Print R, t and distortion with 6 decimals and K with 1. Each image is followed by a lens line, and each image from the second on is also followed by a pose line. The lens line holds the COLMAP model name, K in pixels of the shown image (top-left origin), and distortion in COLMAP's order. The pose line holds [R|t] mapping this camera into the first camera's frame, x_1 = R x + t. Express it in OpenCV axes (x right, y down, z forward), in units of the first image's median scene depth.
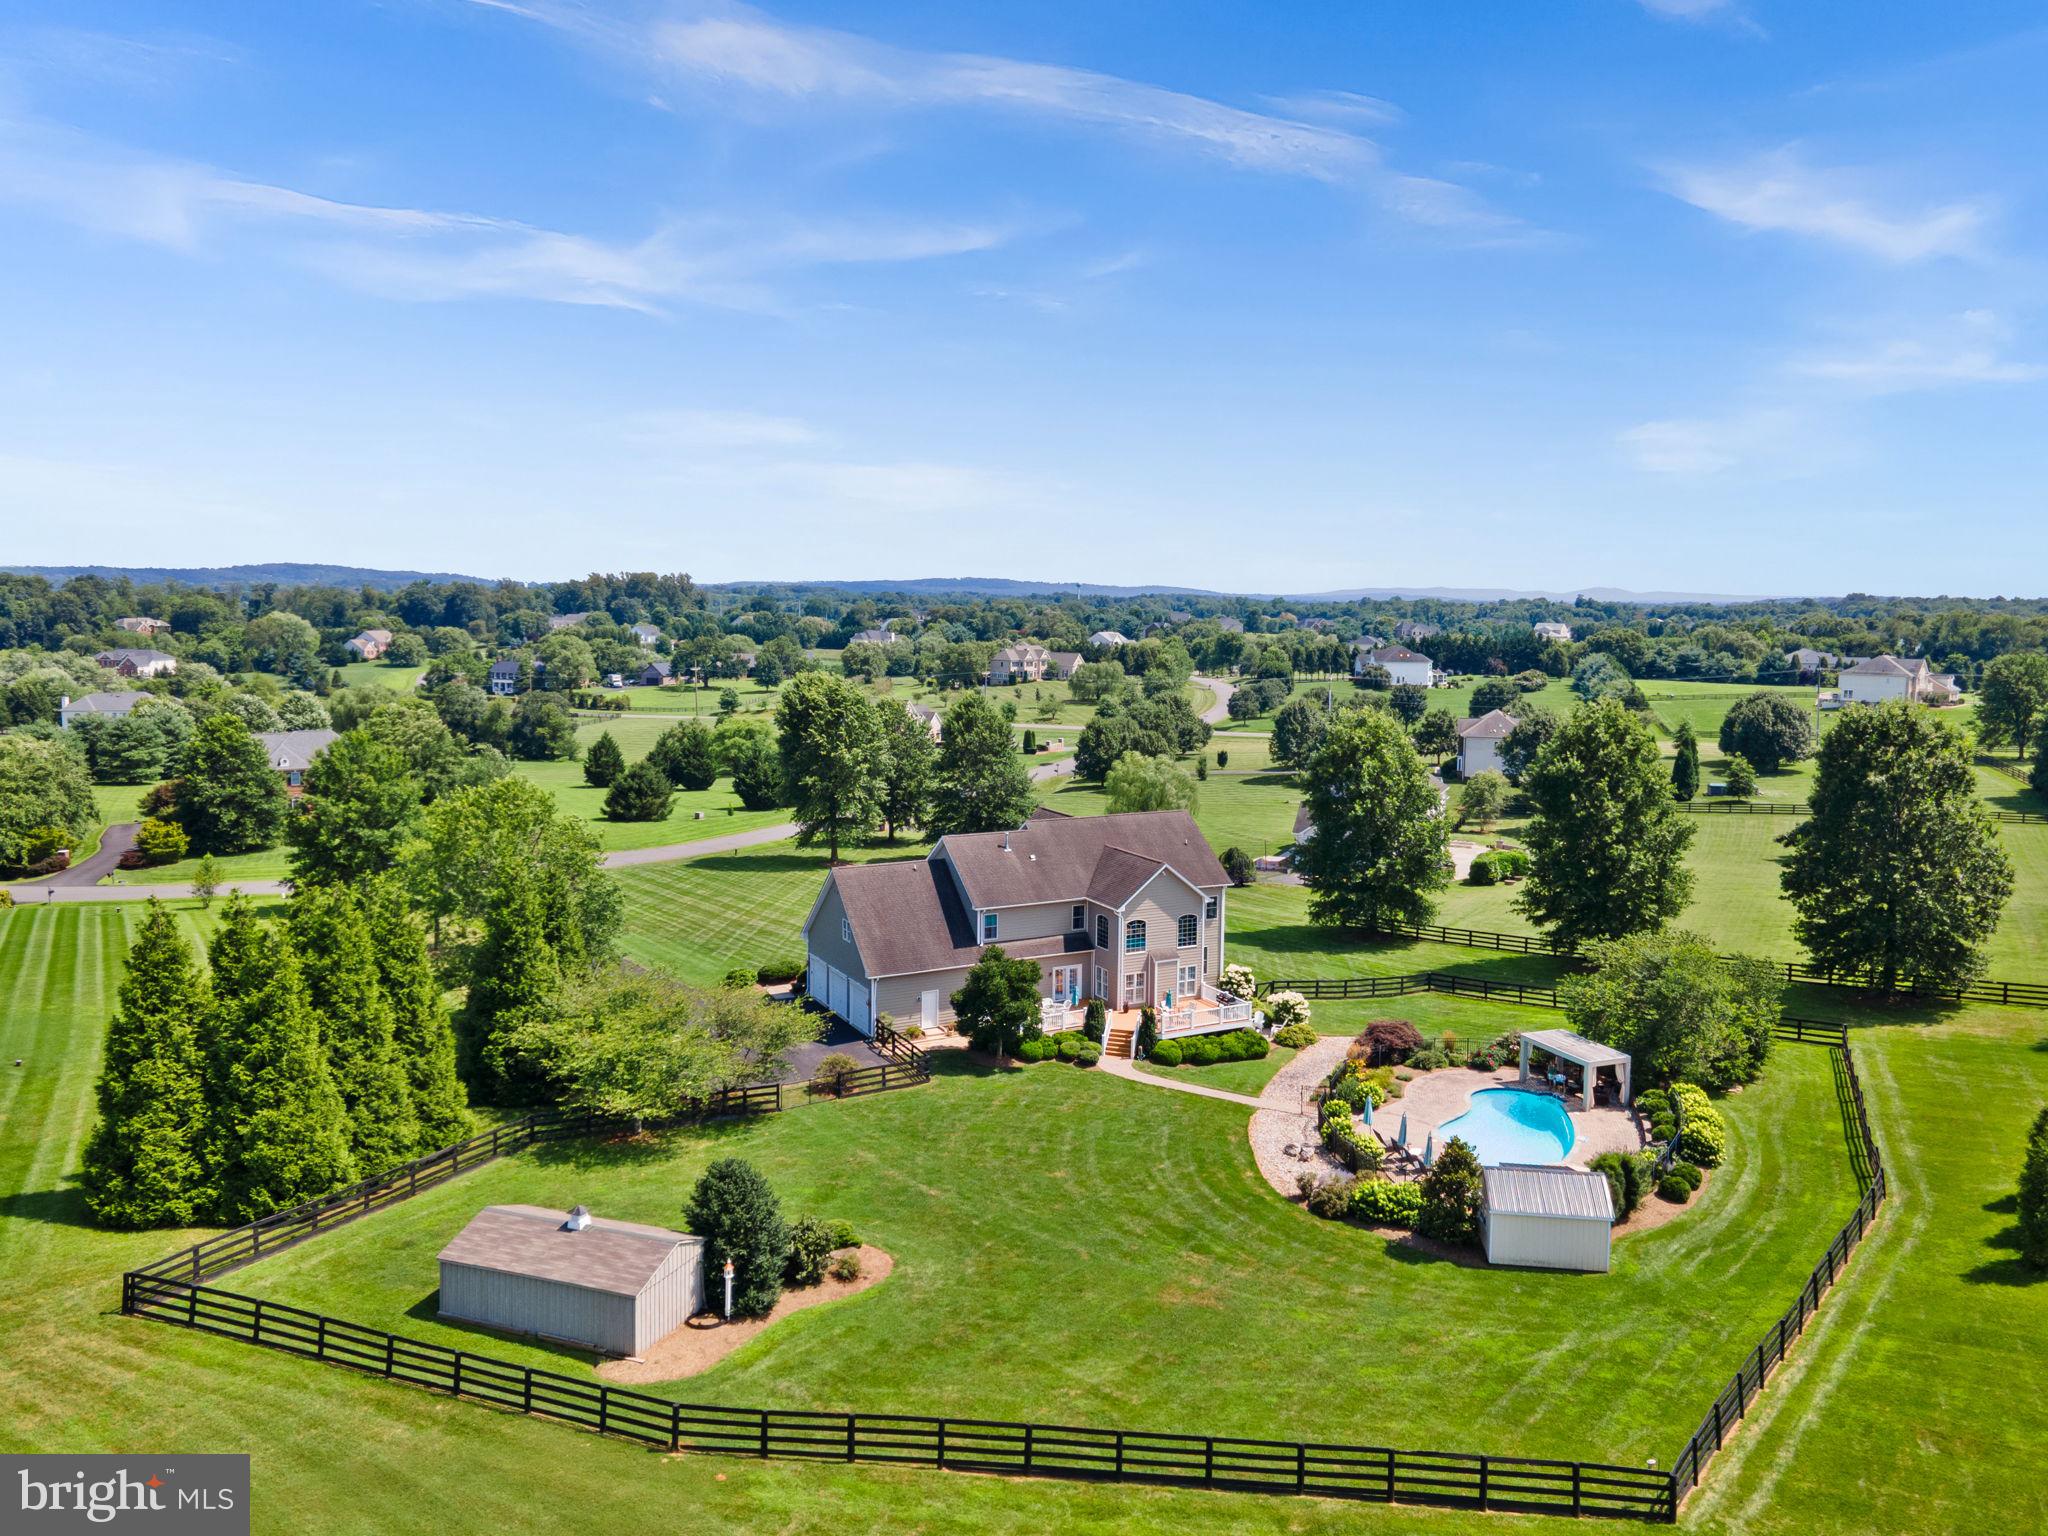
lens RADIAL K [[1499.9, 0, 1021.9], [0, 1499.9, 757.8], [0, 0, 1]] dist [0.025543, 0.050852]
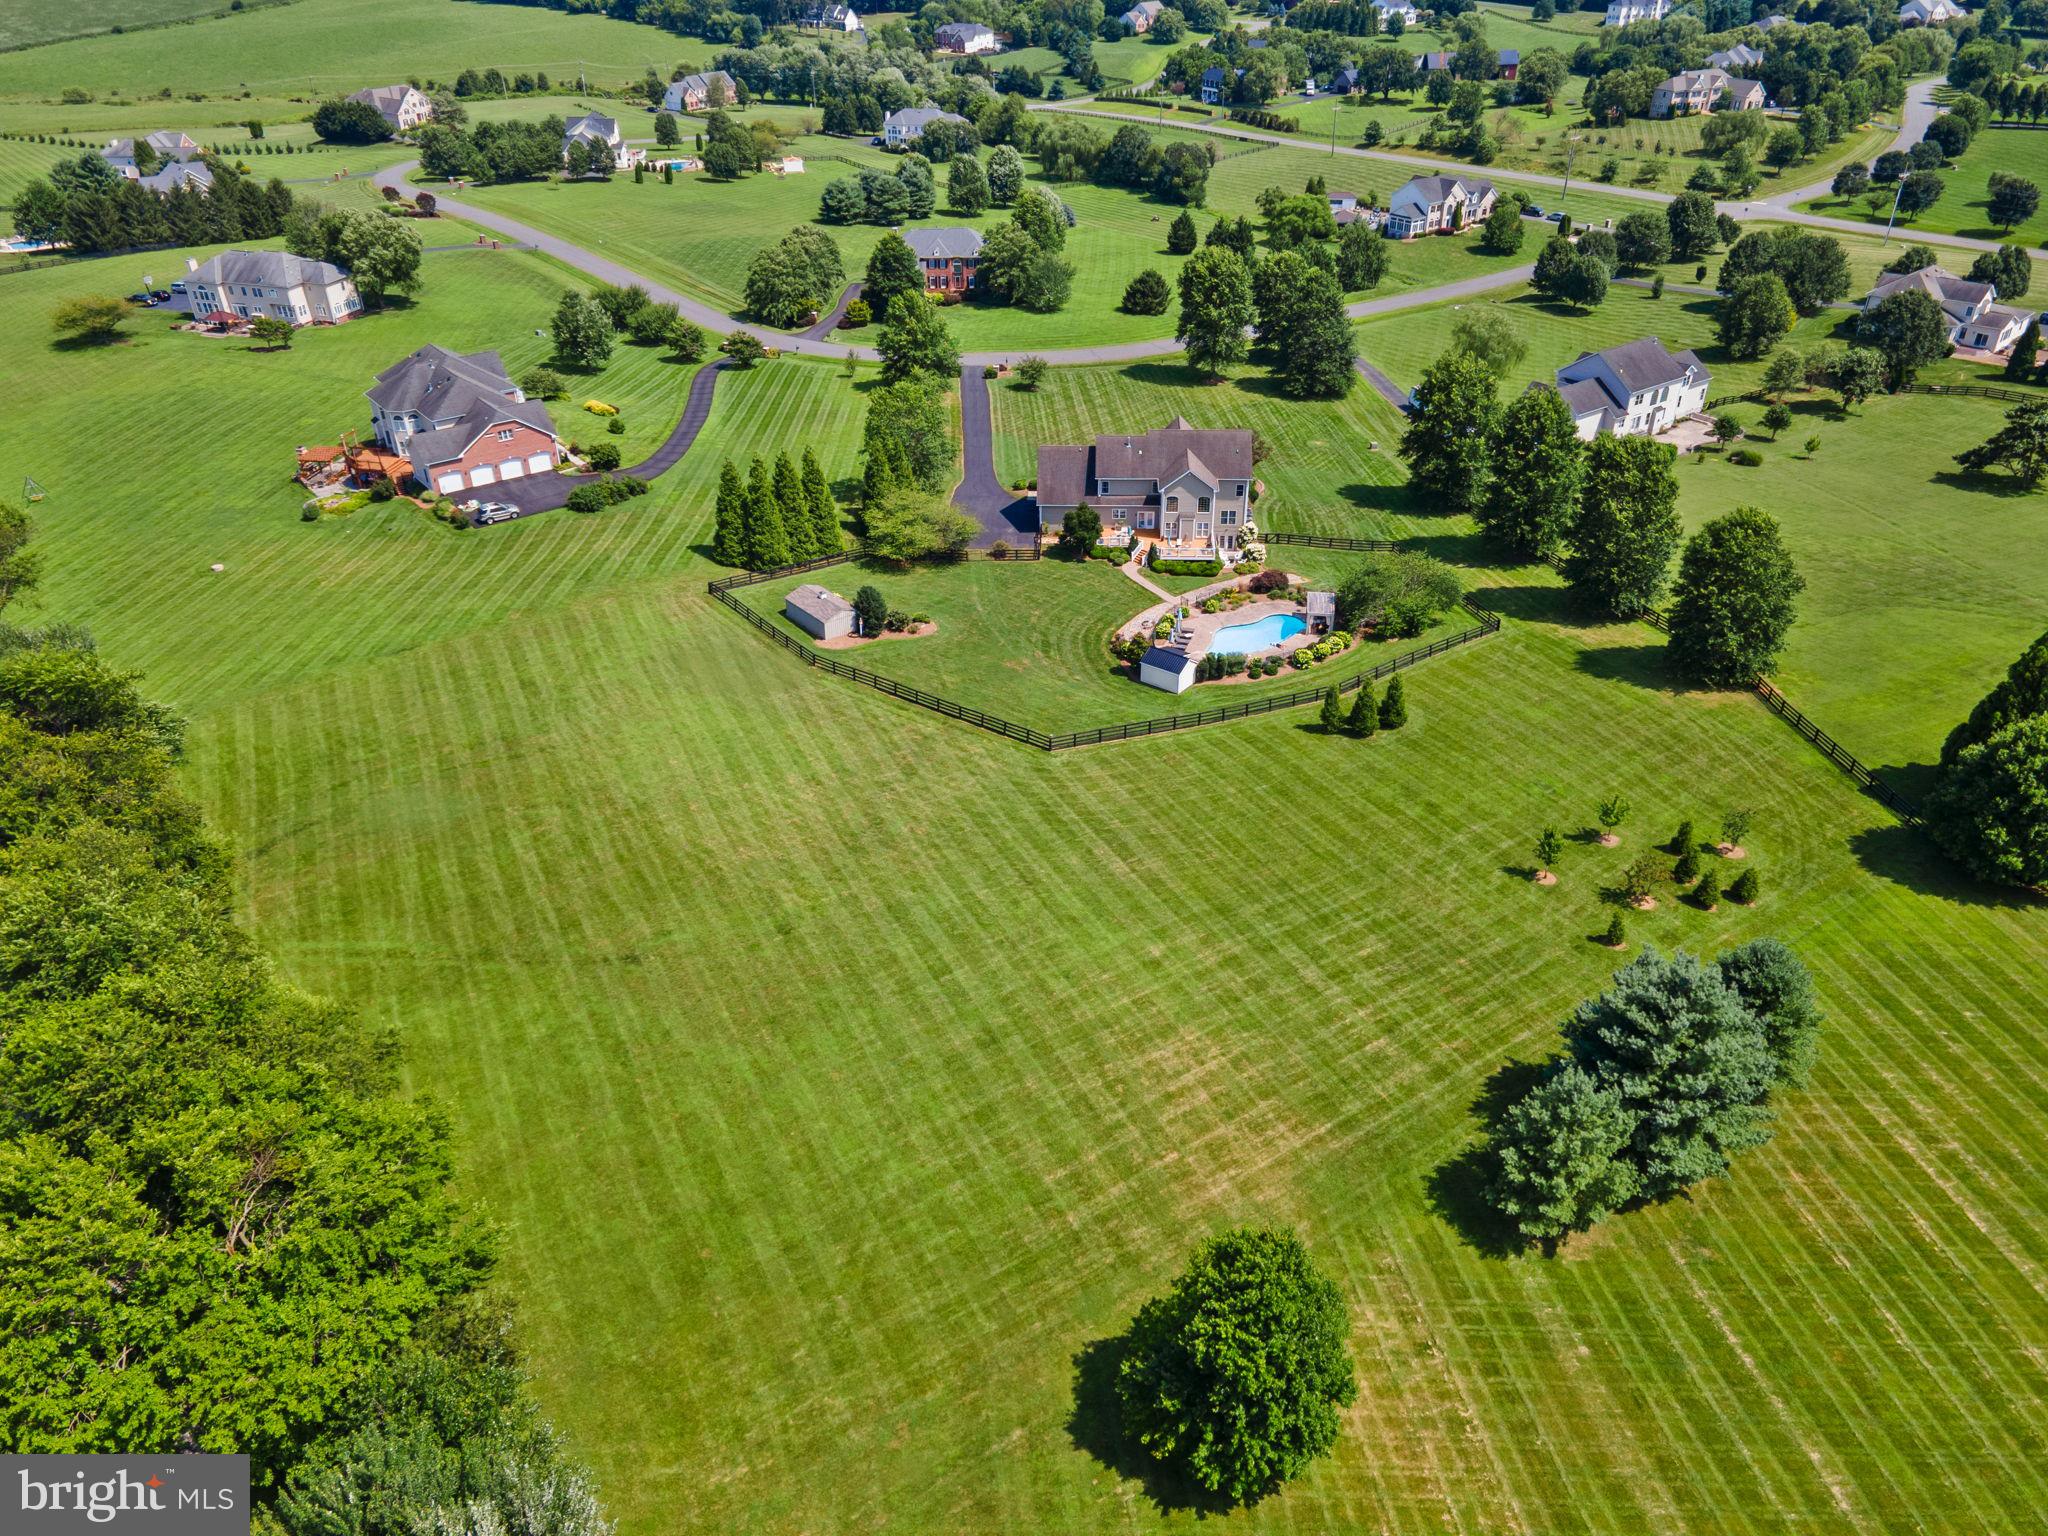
lens RADIAL K [[1499.9, 0, 1021.9], [0, 1499.9, 757.8], [0, 0, 1]] dist [0.025543, 0.050852]
pose [[0.856307, 0.253802, -0.449803, 0.876343], [-0.037435, 0.899133, 0.436071, -0.431619], [0.515108, -0.356573, 0.779435, -0.749975]]
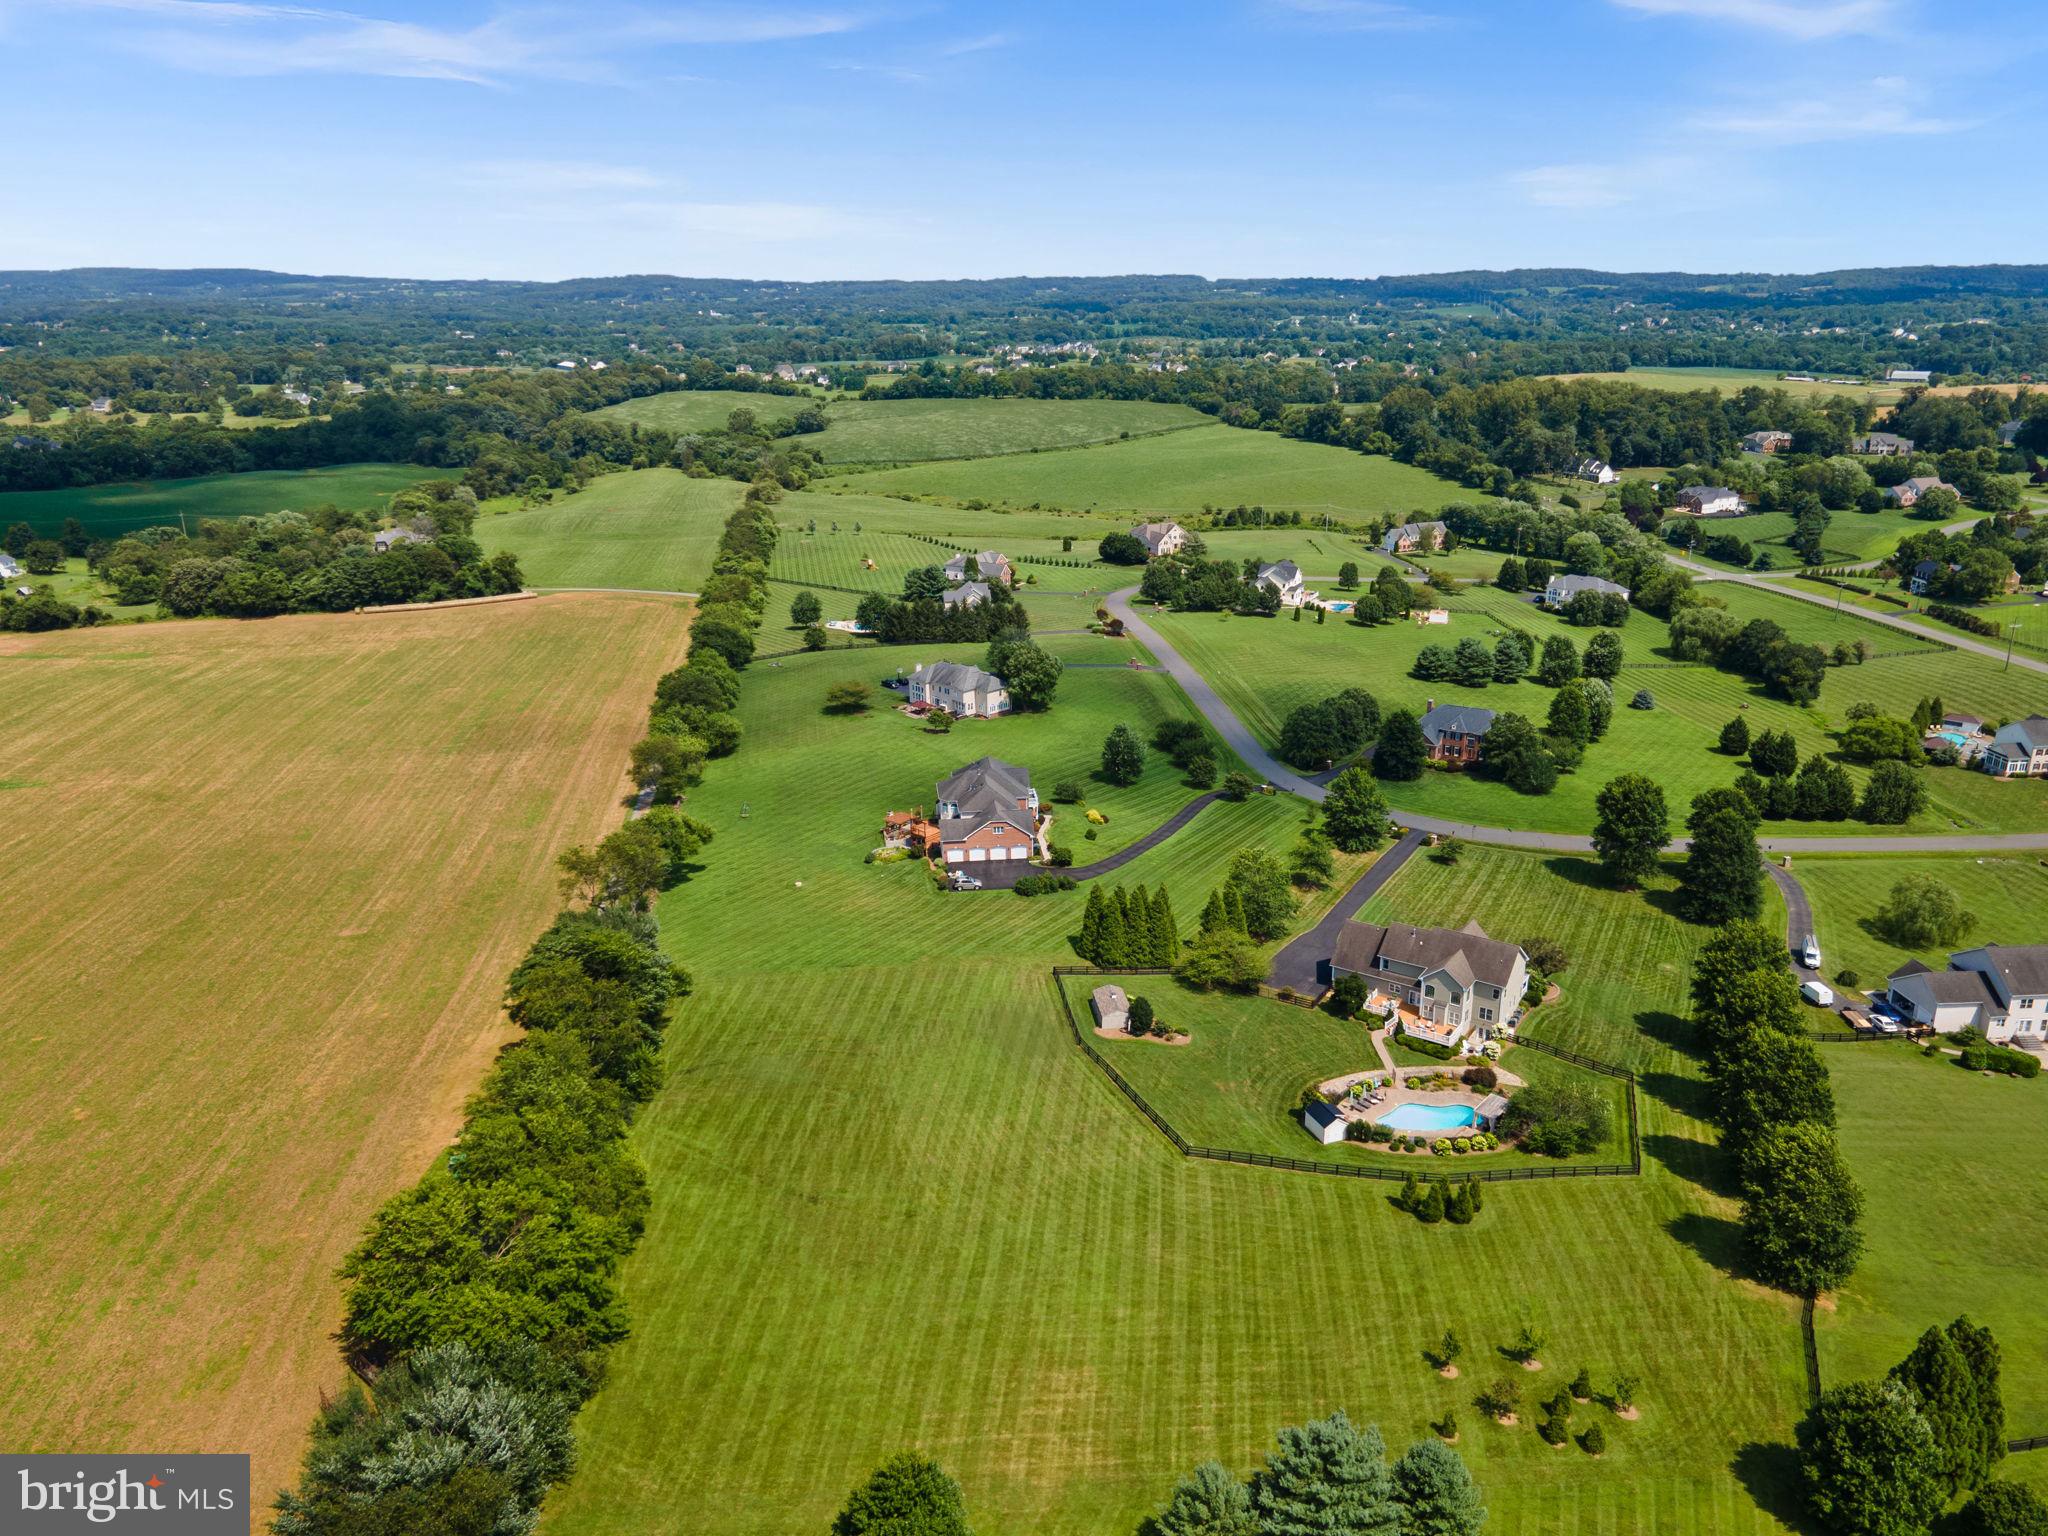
lens RADIAL K [[1478.3, 0, 1019.3], [0, 1478.3, 803.6], [0, 0, 1]] dist [0.015558, 0.073332]
pose [[0.459055, 0.289655, -0.839862, 1.654938], [-0.077576, 0.954815, 0.286899, -0.783527], [0.885015, -0.066550, 0.460782, -0.625740]]
